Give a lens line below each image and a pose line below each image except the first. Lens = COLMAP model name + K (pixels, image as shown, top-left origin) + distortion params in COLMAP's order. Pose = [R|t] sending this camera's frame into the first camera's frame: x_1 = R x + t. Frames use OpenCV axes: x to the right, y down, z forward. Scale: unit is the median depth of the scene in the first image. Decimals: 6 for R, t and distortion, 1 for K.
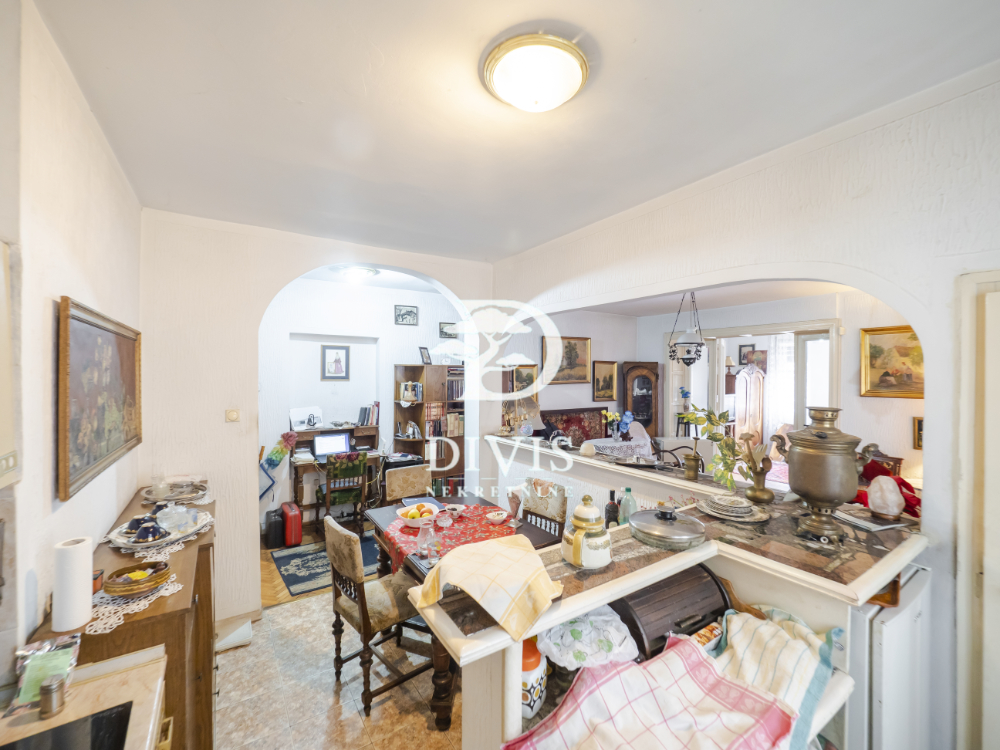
lens RADIAL K [[412.9, 0, 492.6], [0, 412.9, 376.8], [0, 0, 1]] dist [-0.014214, -0.000034]
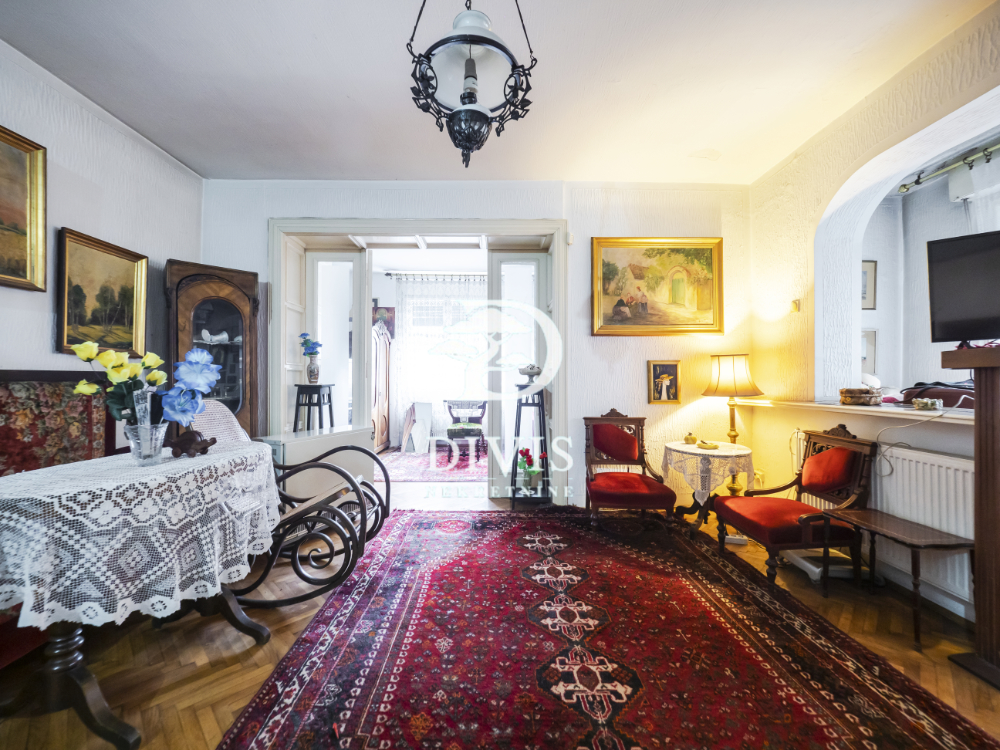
lens RADIAL K [[412.9, 0, 492.5], [0, 412.9, 376.0], [0, 0, 1]] dist [-0.014214, -0.000034]
pose [[0.537297, 0.003196, 0.843387, 0.183558], [0.007716, 0.999932, -0.008705, 0.097886], [-0.843358, 0.011185, 0.537236, 0.624291]]
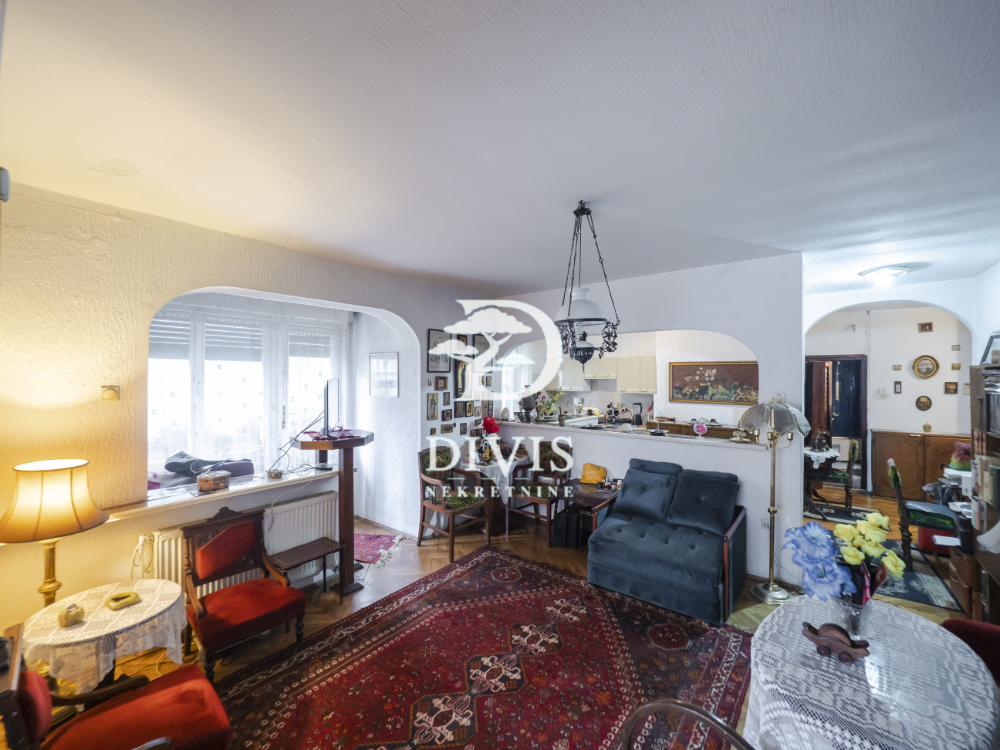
lens RADIAL K [[412.9, 0, 499.0], [0, 412.9, 375.1], [0, 0, 1]] dist [-0.014214, -0.000034]
pose [[-0.945041, -0.007863, -0.326859, 0.480186], [-0.009341, 0.999952, 0.002952, 0.012950], [0.326820, 0.005843, -0.945069, 0.993441]]
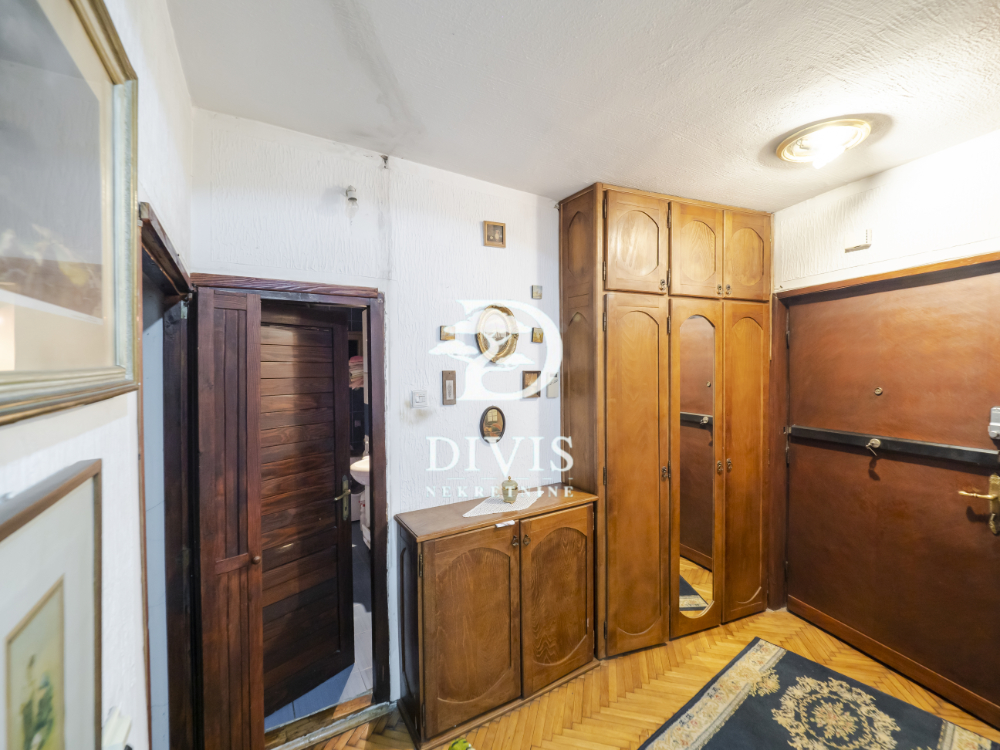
lens RADIAL K [[412.9, 0, 494.9], [0, 412.9, 370.9], [0, 0, 1]] dist [-0.014214, -0.000034]
pose [[-0.058081, 0.016379, -0.998177, 0.354677], [-0.000744, 0.999864, 0.016450, 0.013382], [0.998312, 0.001698, -0.058061, 0.913797]]
